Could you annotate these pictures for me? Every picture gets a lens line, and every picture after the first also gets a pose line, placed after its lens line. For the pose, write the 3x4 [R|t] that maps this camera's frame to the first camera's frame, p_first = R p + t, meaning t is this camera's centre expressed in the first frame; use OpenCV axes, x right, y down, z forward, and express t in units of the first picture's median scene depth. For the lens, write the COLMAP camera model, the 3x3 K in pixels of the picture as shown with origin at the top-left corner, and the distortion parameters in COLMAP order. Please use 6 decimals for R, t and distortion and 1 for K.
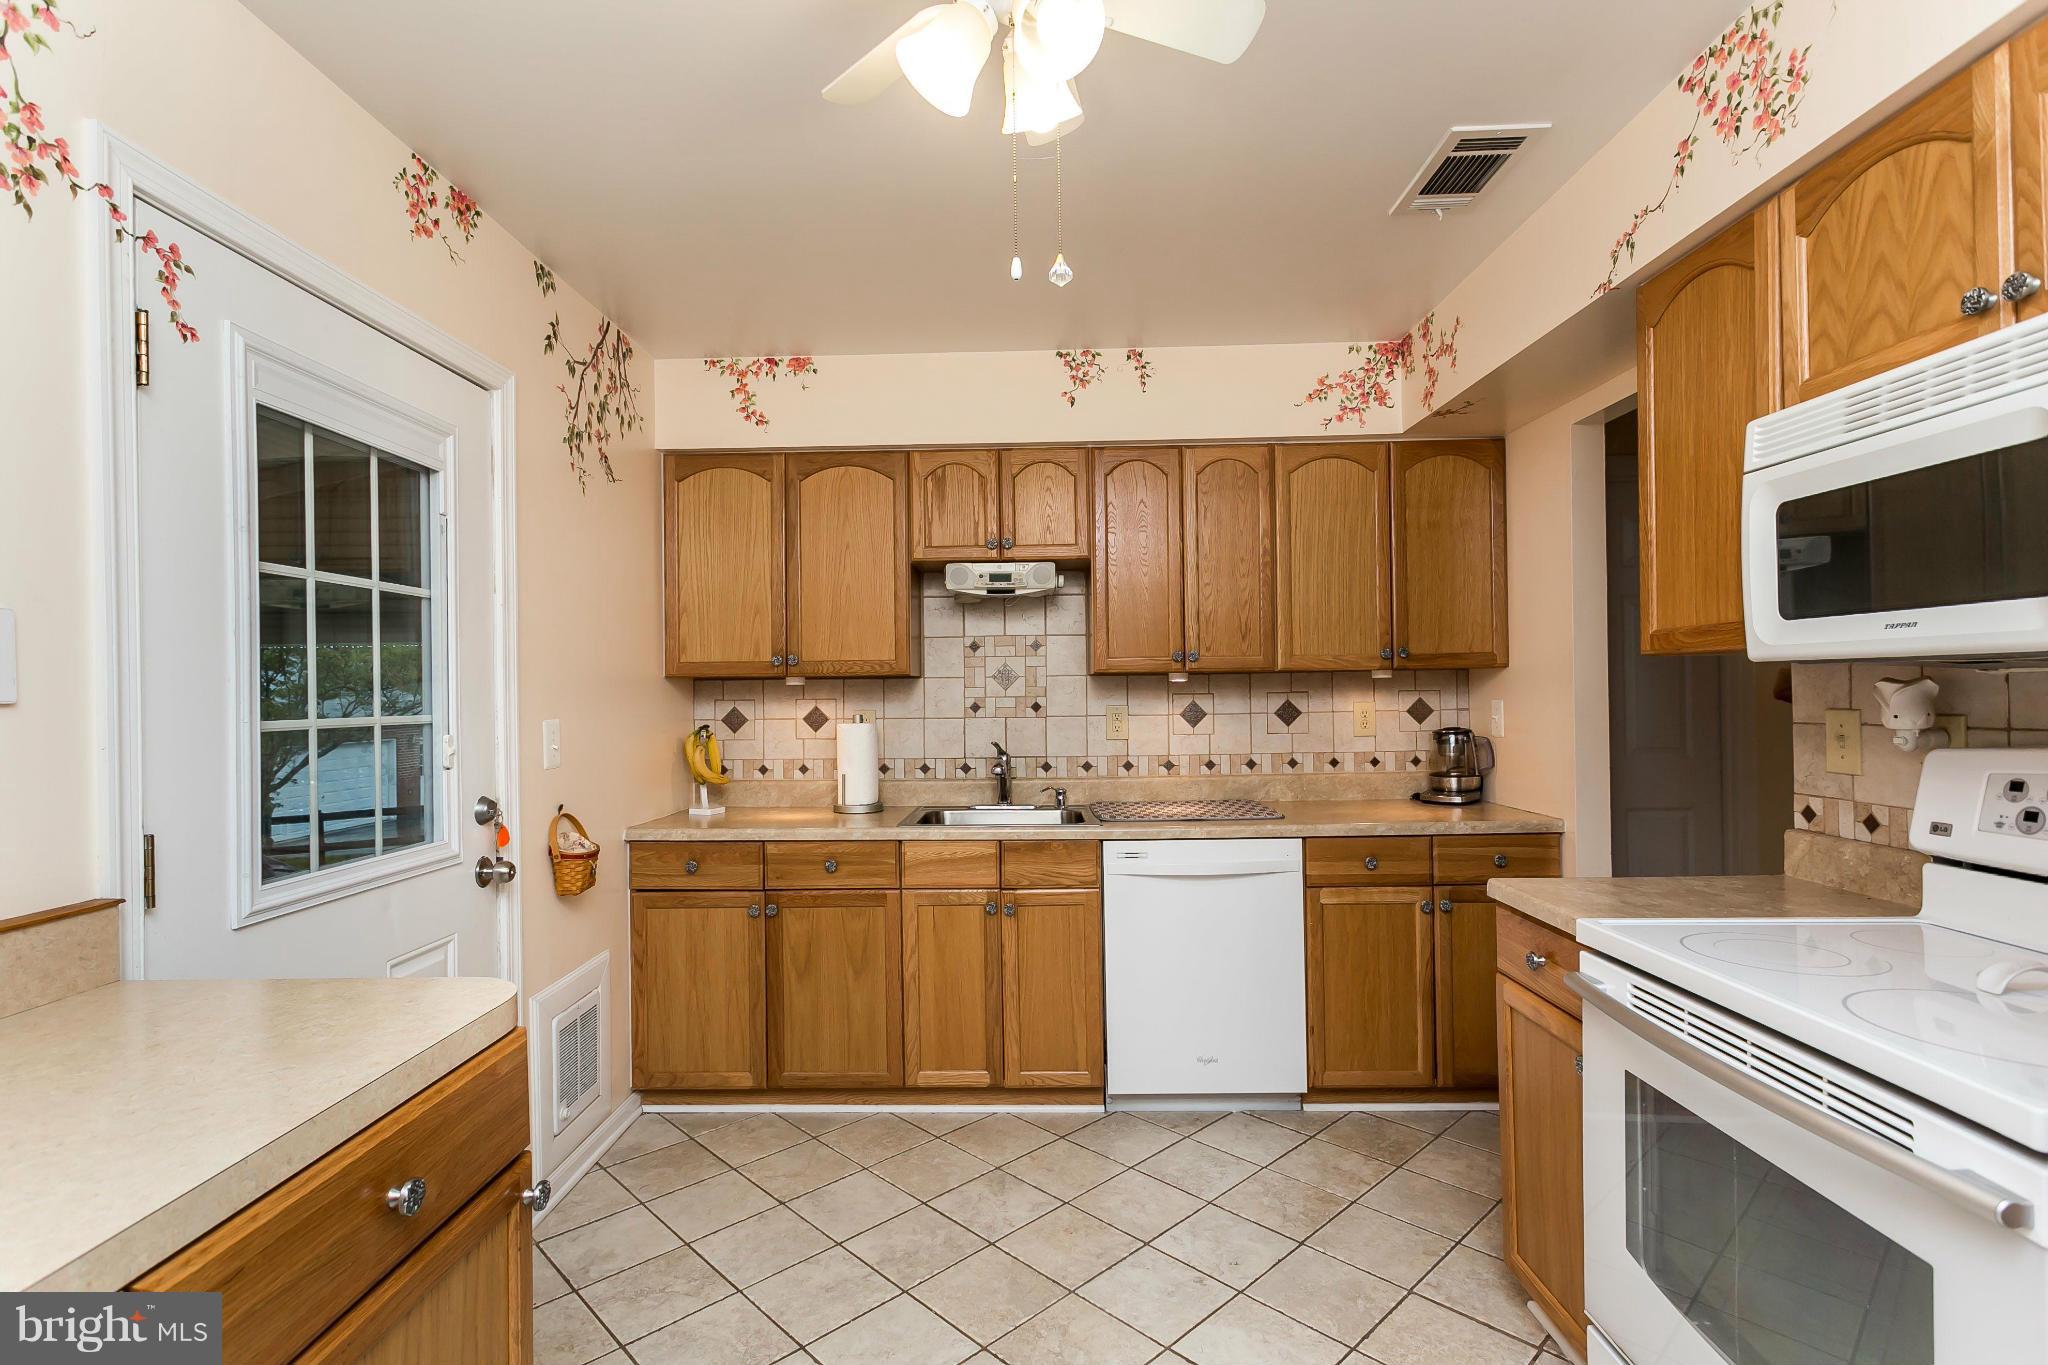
lens RADIAL K [[932.0, 0, 1028.3], [0, 932.0, 686.9], [0, 0, 1]] dist [-0.002206, 0.000272]
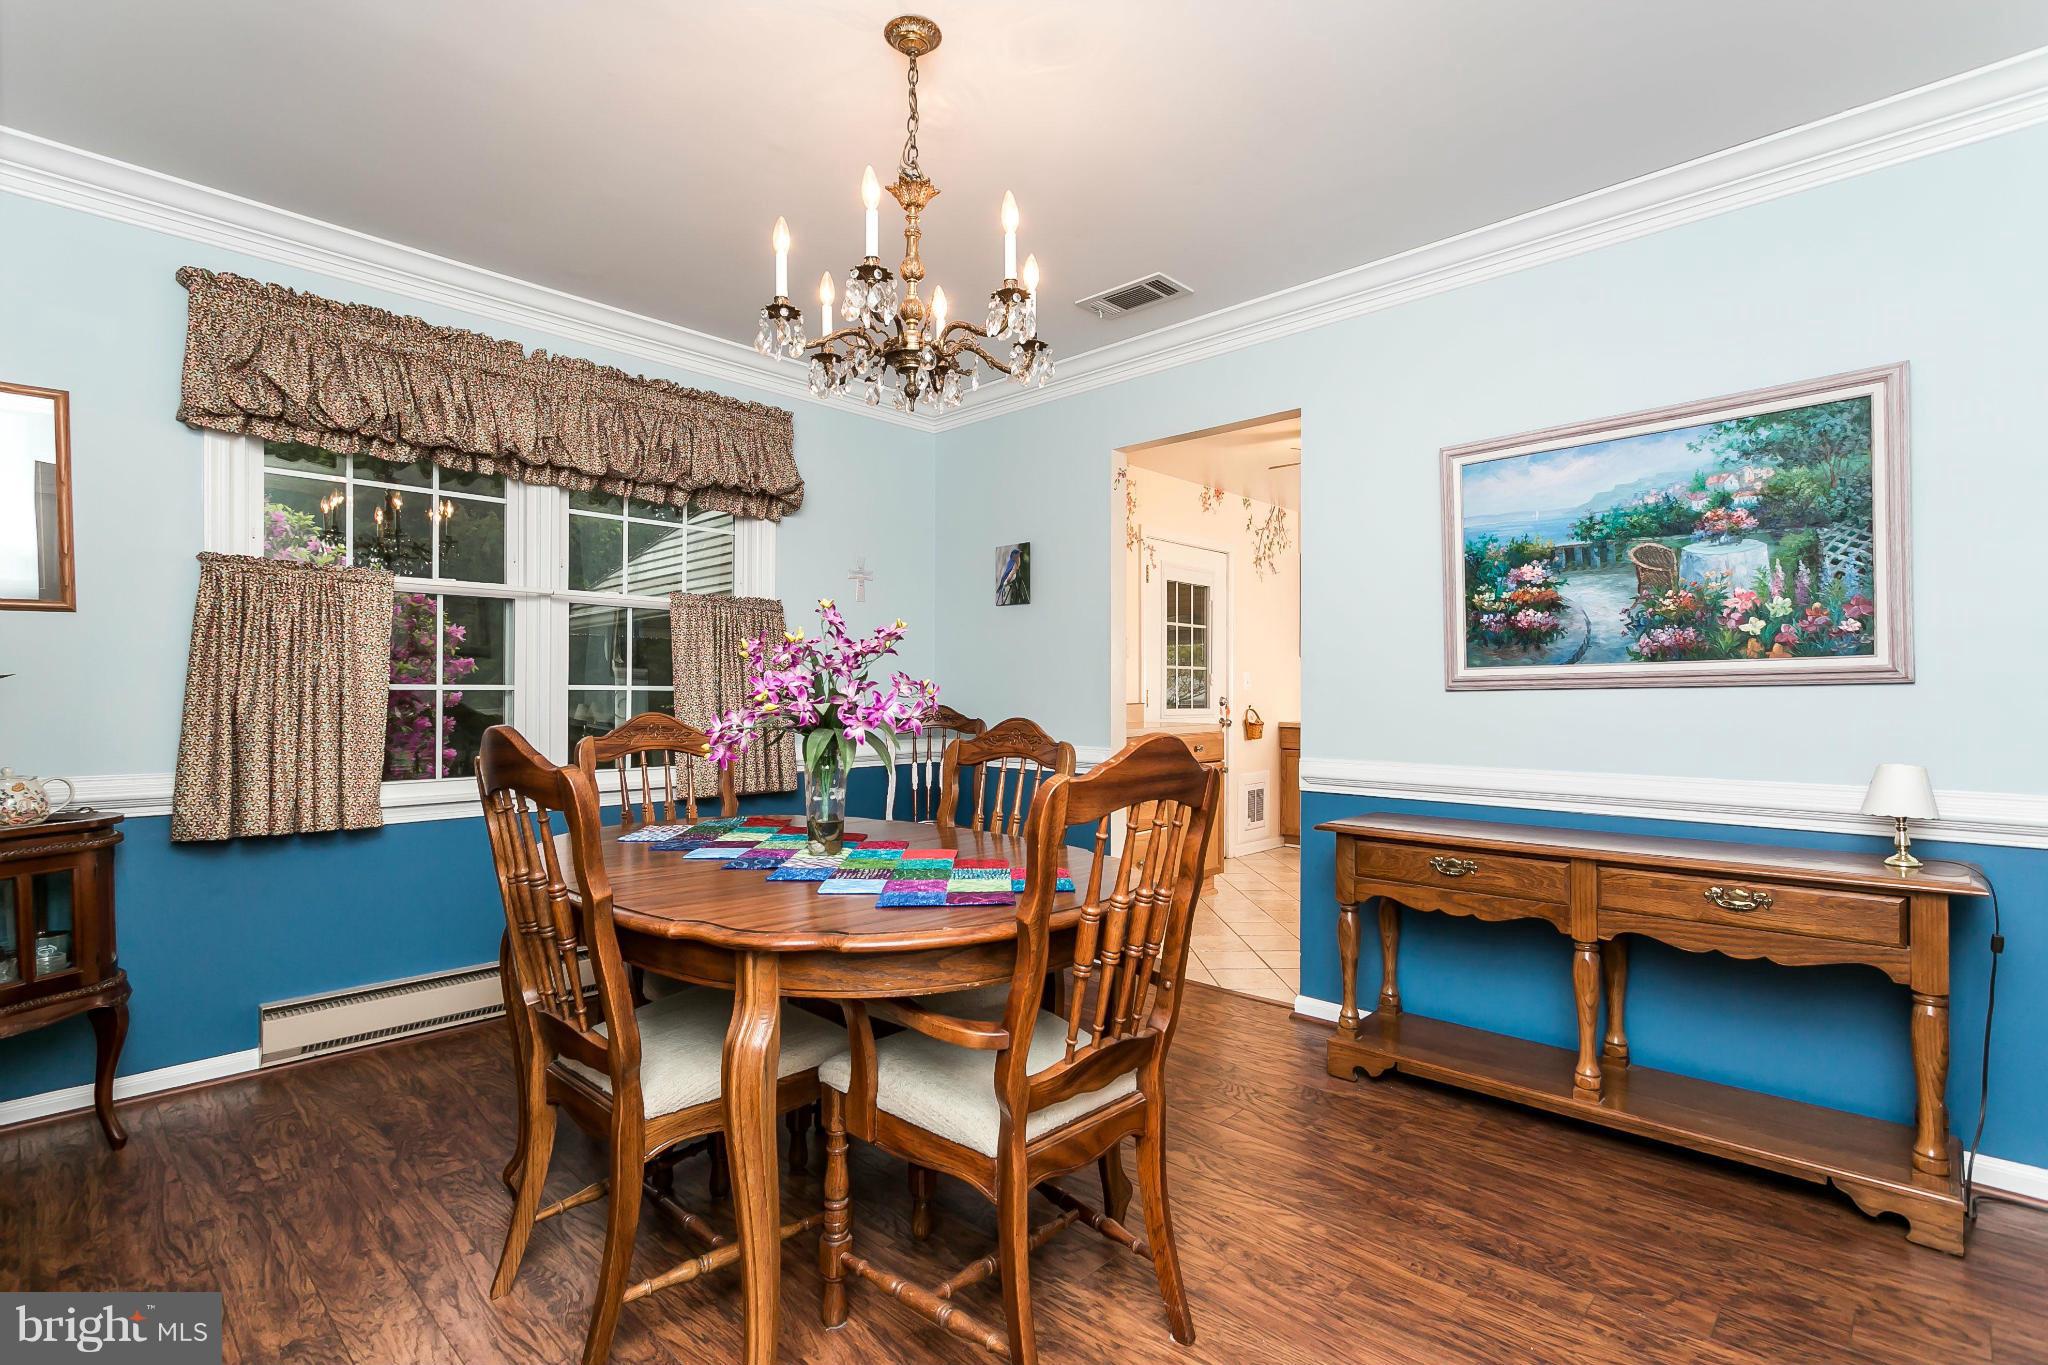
lens RADIAL K [[932.0, 0, 1030.4], [0, 932.0, 683.8], [0, 0, 1]] dist [-0.002206, 0.000272]
pose [[0.713766, 0.012109, -0.700280, 1.123507], [-0.009795, 0.999925, 0.007307, 0.072421], [0.700316, 0.001644, 0.713831, -1.641377]]
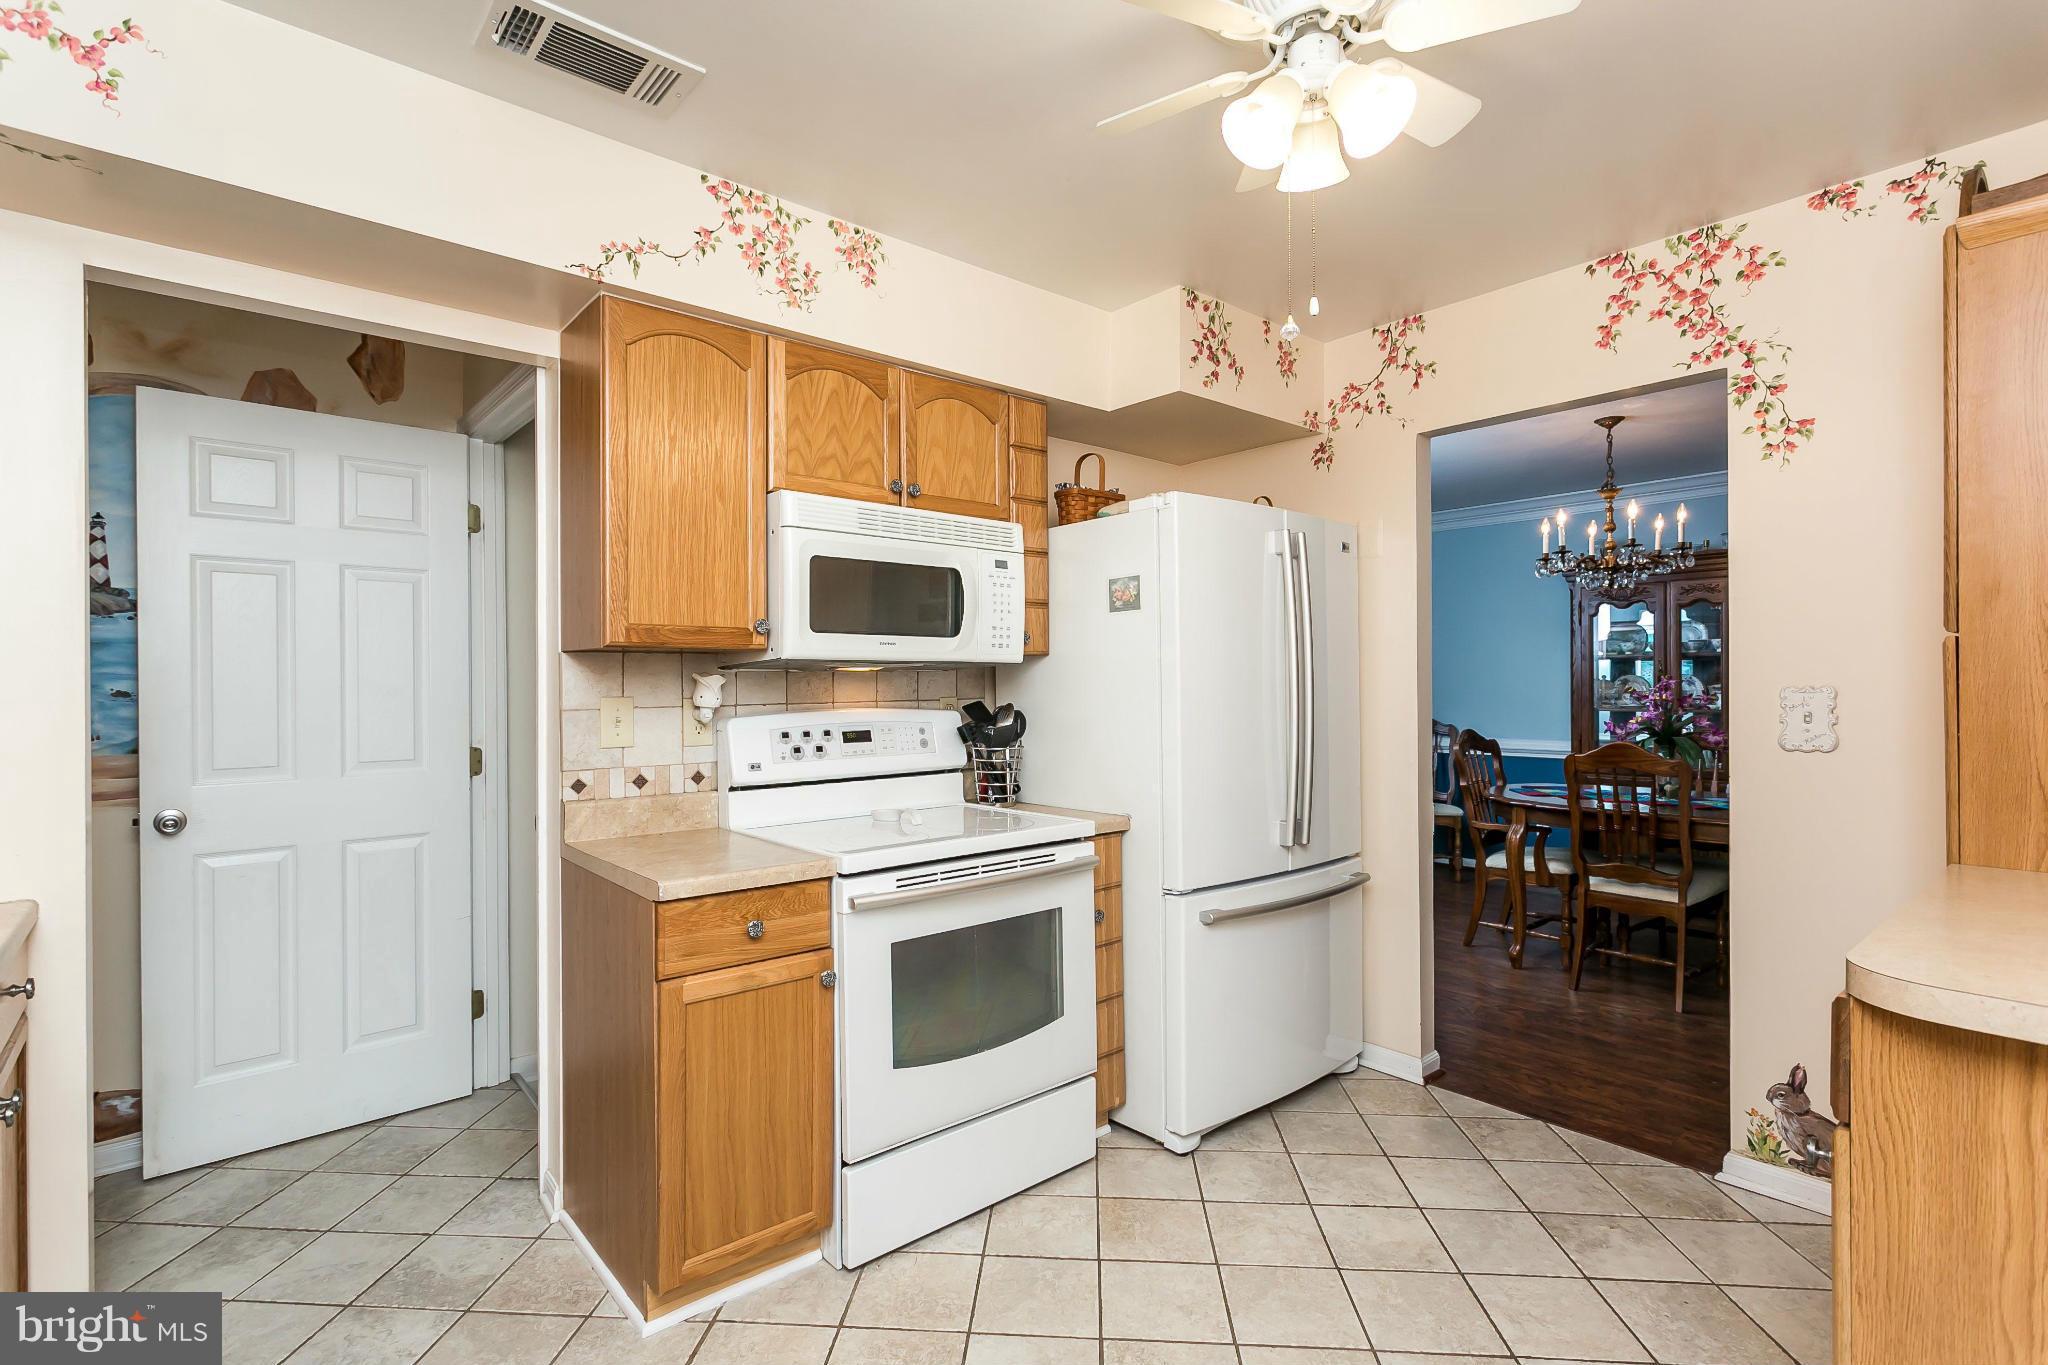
lens RADIAL K [[932.0, 0, 1022.1], [0, 932.0, 682.0], [0, 0, 1]] dist [-0.002206, 0.000272]
pose [[-0.644474, 0.017476, 0.764426, -0.515848], [0.010960, 0.999847, -0.013617, 0.030048], [-0.764548, -0.000398, -0.644567, 1.560251]]
